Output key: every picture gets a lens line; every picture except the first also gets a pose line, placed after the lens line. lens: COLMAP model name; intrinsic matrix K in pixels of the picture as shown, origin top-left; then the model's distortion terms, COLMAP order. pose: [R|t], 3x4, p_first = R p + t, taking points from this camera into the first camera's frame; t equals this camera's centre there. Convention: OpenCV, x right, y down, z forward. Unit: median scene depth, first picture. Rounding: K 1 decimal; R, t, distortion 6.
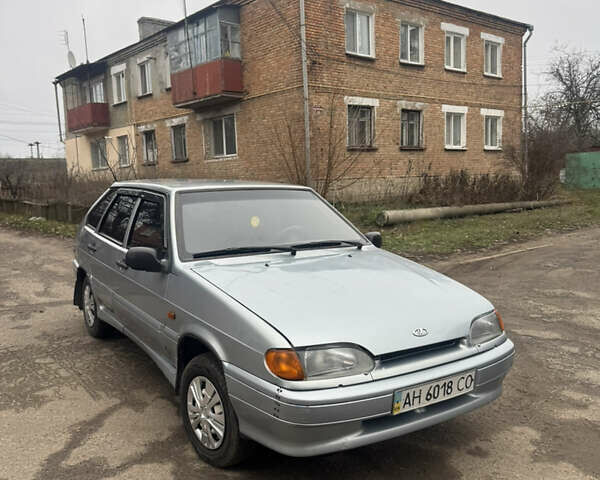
lens RADIAL K [[555.6, 0, 302.9], [0, 555.6, 240.8], [0, 0, 1]] dist [0.139778, -0.292002]
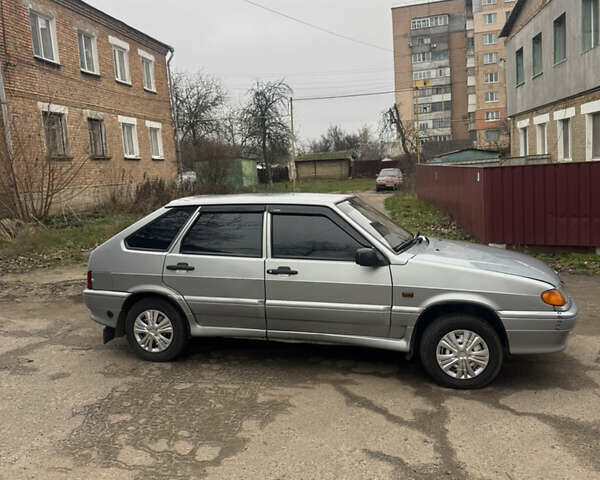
lens RADIAL K [[552.5, 0, 300.1], [0, 552.5, 227.0], [0, 0, 1]] dist [0.129266, -0.213908]
pose [[0.753574, -0.088310, 0.651404, -0.198581], [0.111070, 0.993793, 0.006236, -0.009655], [-0.647911, 0.067653, 0.758705, 0.025639]]
